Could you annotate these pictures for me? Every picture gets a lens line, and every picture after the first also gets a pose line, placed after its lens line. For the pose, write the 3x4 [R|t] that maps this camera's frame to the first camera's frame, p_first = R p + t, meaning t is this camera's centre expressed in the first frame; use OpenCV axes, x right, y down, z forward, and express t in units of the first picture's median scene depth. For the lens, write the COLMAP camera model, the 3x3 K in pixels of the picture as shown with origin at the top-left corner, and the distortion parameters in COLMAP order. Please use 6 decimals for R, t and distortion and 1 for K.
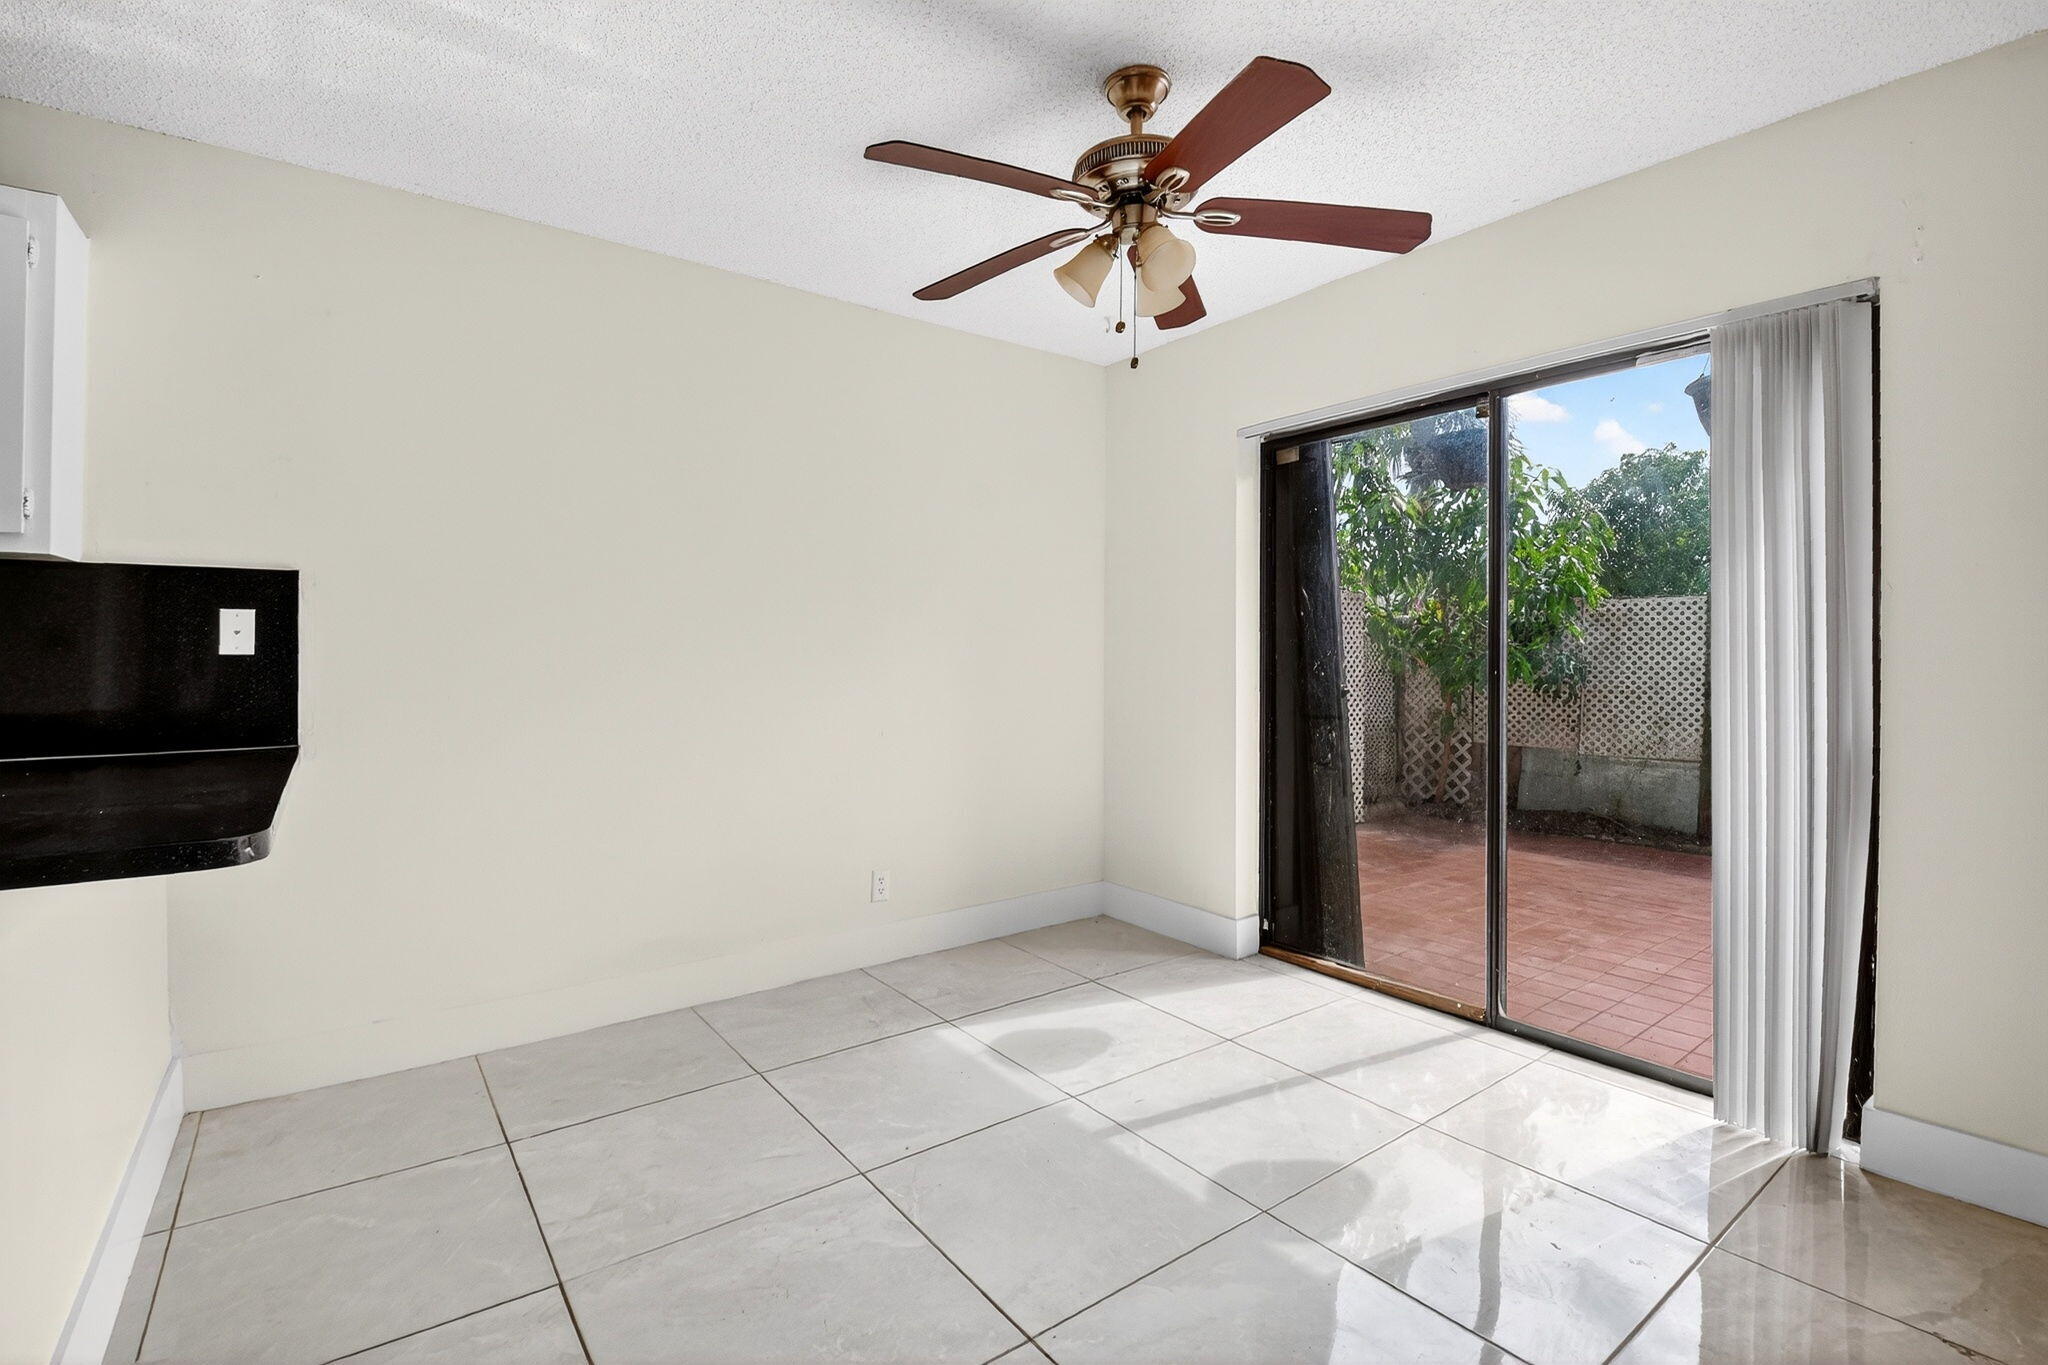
lens RADIAL K [[938.8, 0, 1013.5], [0, 938.8, 673.0], [0, 0, 1]] dist [0.039981, -0.041430]
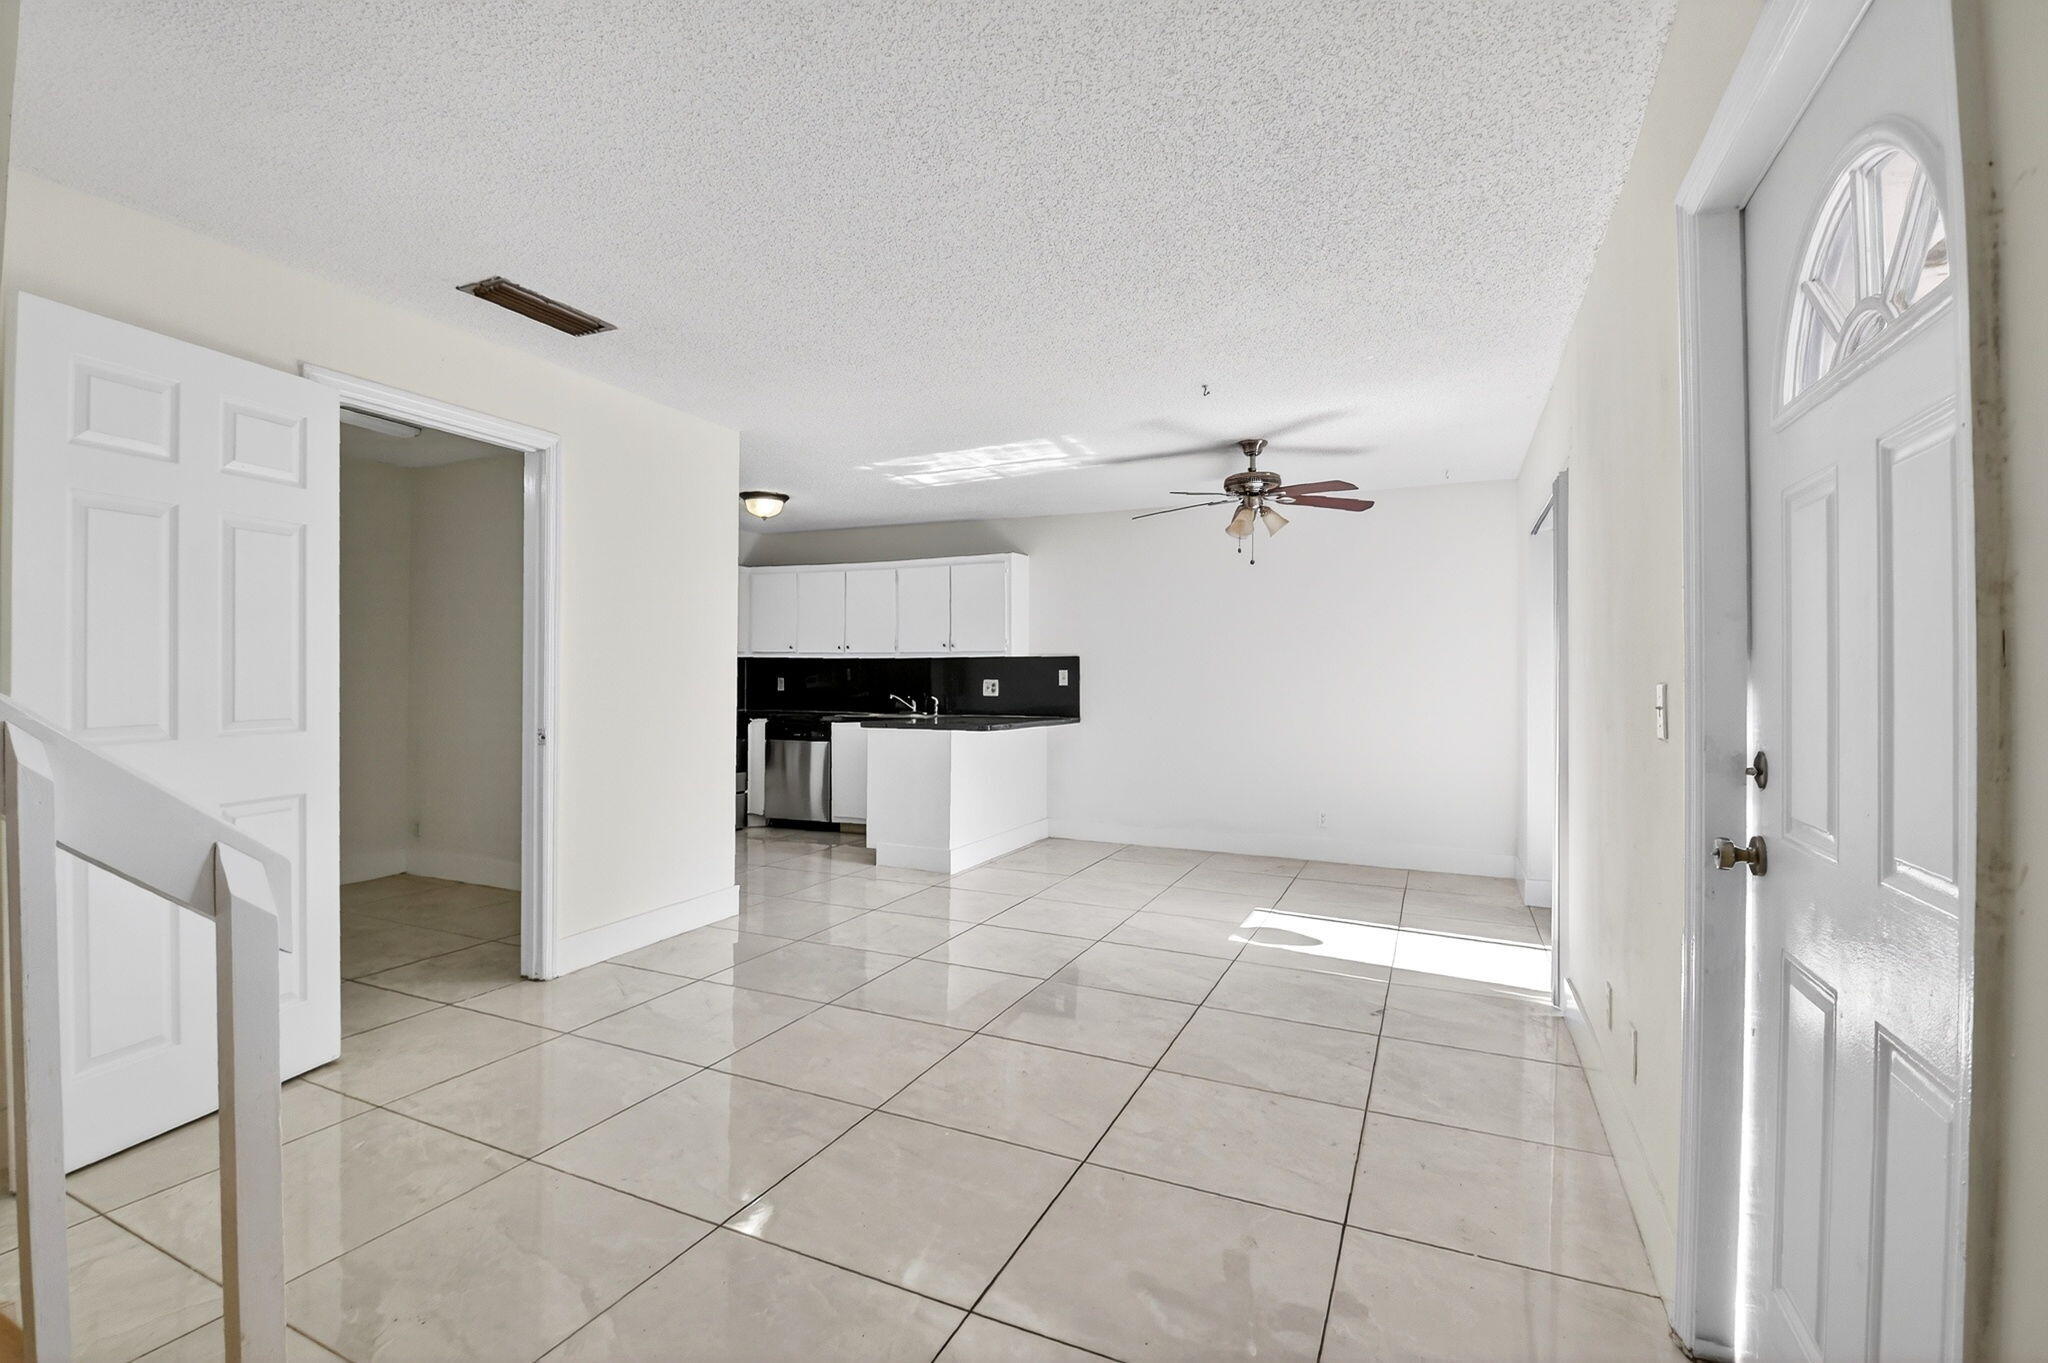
lens RADIAL K [[910.2, 0, 1004.9], [0, 910.2, 685.7], [0, 0, 1]] dist [0.014527, -0.022885]
pose [[0.474373, 0.011121, -0.880254, 1.610513], [-0.017700, 0.999839, 0.003093, -0.024204], [0.880146, 0.014113, 0.474493, -0.518220]]
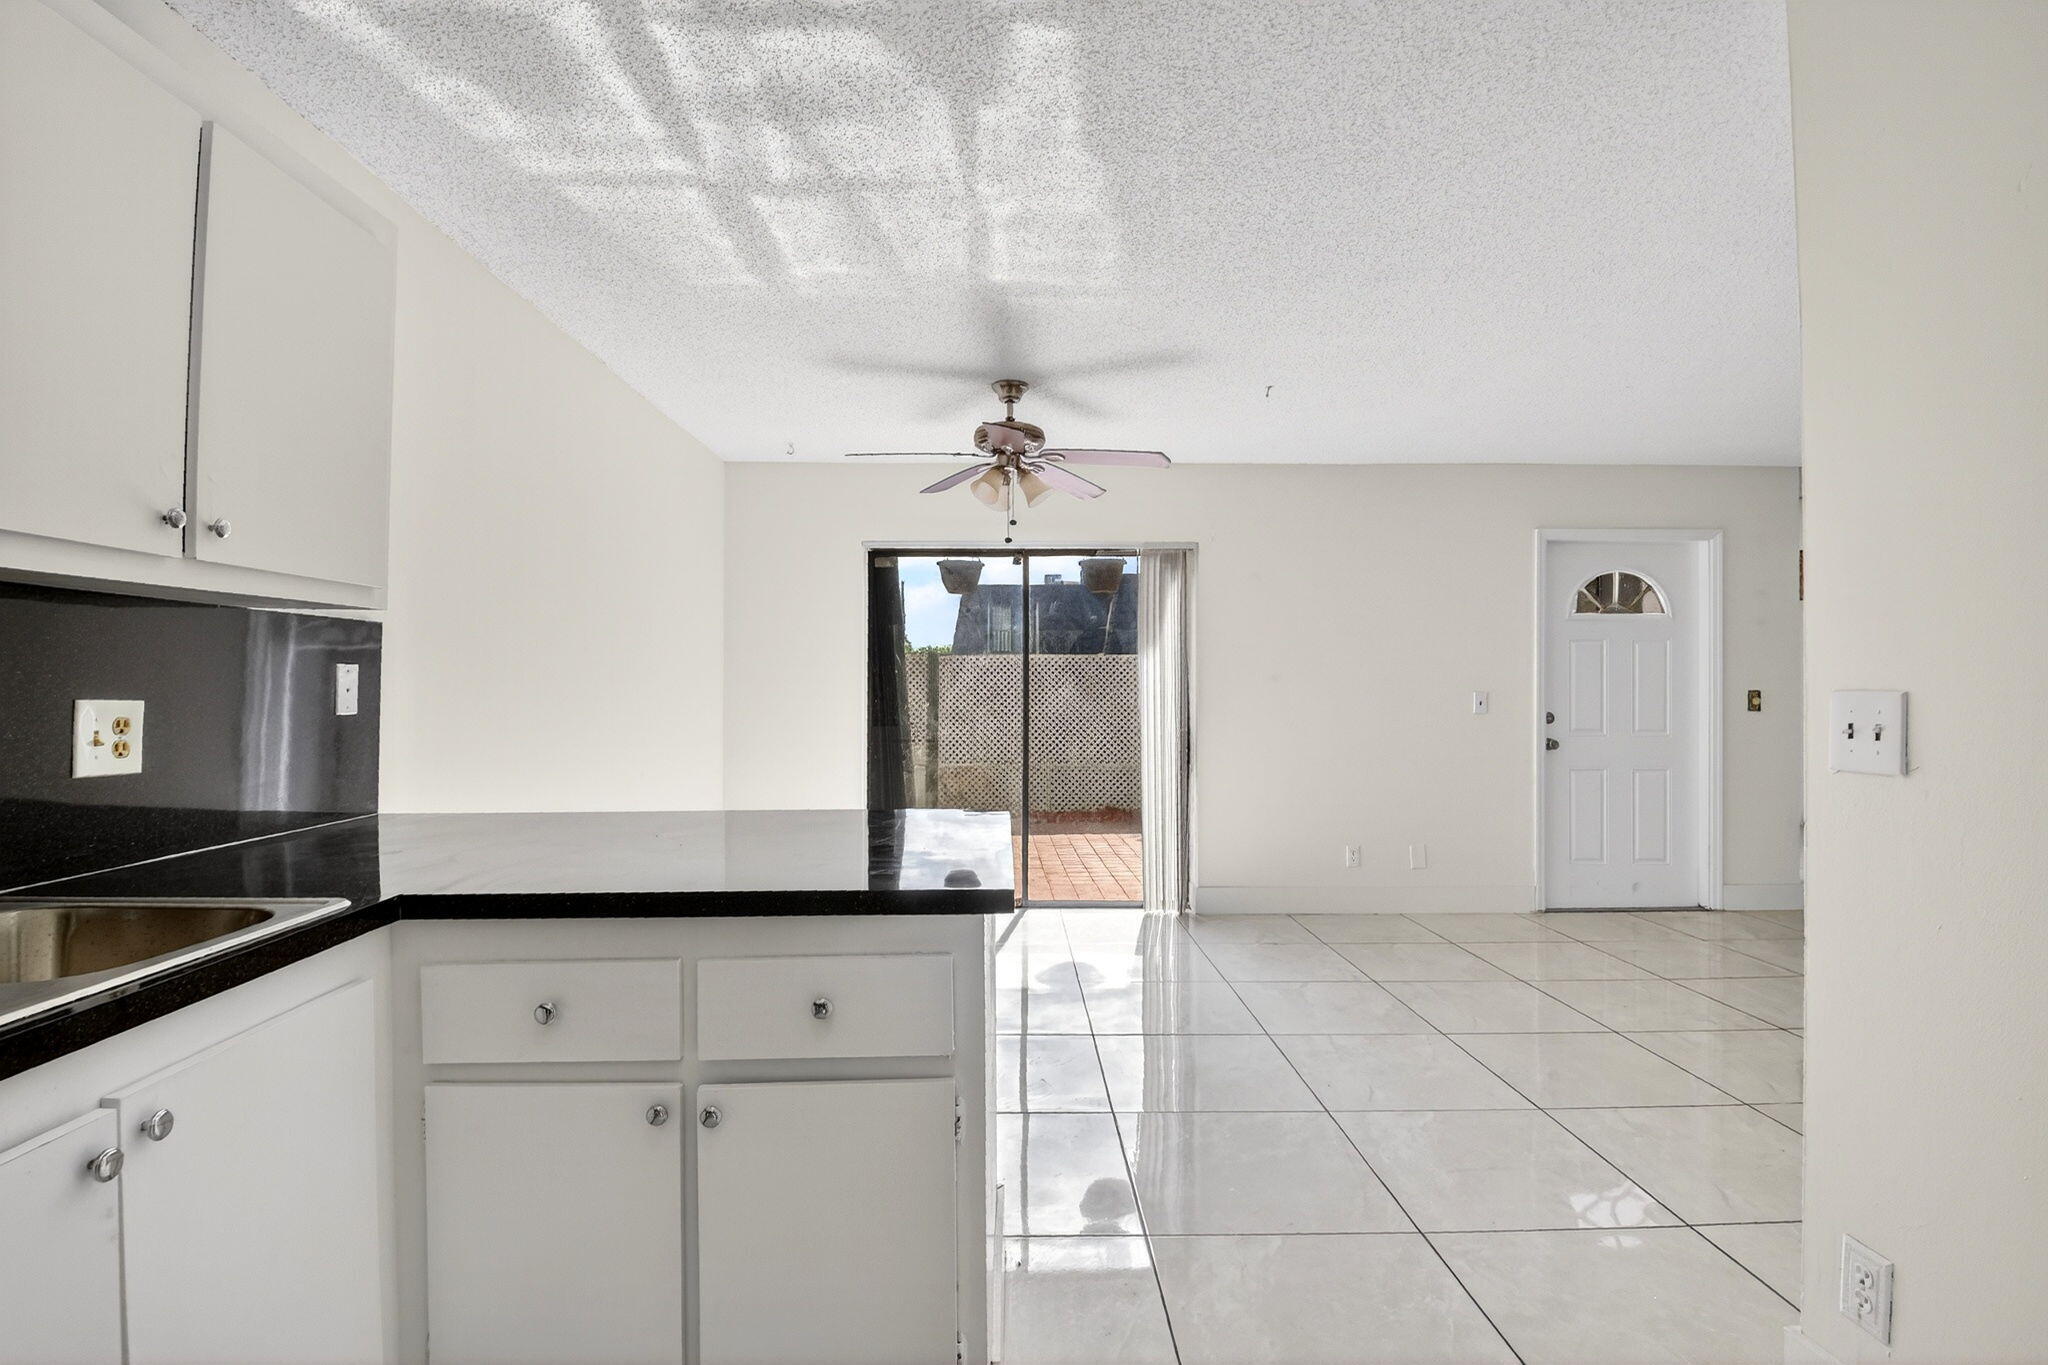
lens RADIAL K [[977.0, 0, 1014.7], [0, 977.0, 683.8], [0, 0, 1]] dist [-0.017141, -0.000687]
pose [[0.579394, 0.006988, 0.815018, -1.207461], [0.007888, 0.999868, -0.014180, -0.031170], [-0.815010, 0.014645, 0.579262, -0.058244]]
